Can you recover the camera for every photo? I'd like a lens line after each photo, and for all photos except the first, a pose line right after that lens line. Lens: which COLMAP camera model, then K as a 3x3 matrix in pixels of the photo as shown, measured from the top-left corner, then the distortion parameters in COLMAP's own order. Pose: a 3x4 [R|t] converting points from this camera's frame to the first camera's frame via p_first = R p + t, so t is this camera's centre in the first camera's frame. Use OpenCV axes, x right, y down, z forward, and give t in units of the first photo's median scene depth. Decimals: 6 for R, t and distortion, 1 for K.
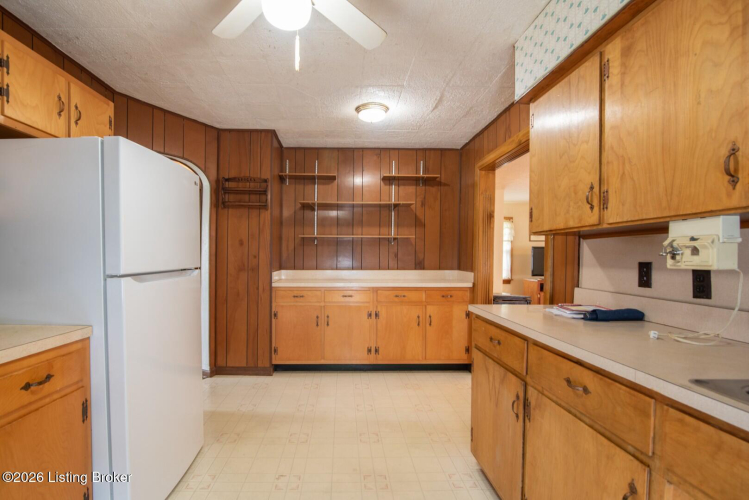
lens RADIAL K [[356.2, 0, 344.4], [0, 356.2, 260.8], [0, 0, 1]] dist [-0.017144, 0.000298]
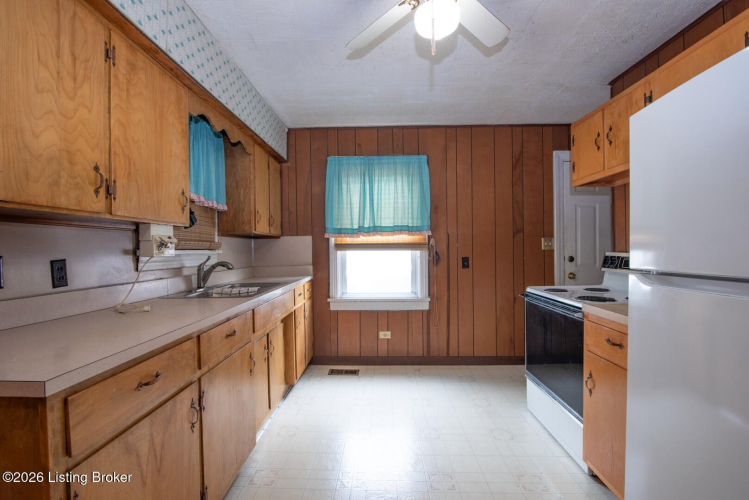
lens RADIAL K [[342.0, 0, 372.2], [0, 342.0, 251.5], [0, 0, 1]] dist [-0.020860, 0.000619]
pose [[-0.999419, -0.000499, 0.034074, 0.000753], [0.000275, 0.999742, 0.022726, -0.011154], [-0.034077, 0.022722, -0.999161, 0.823438]]
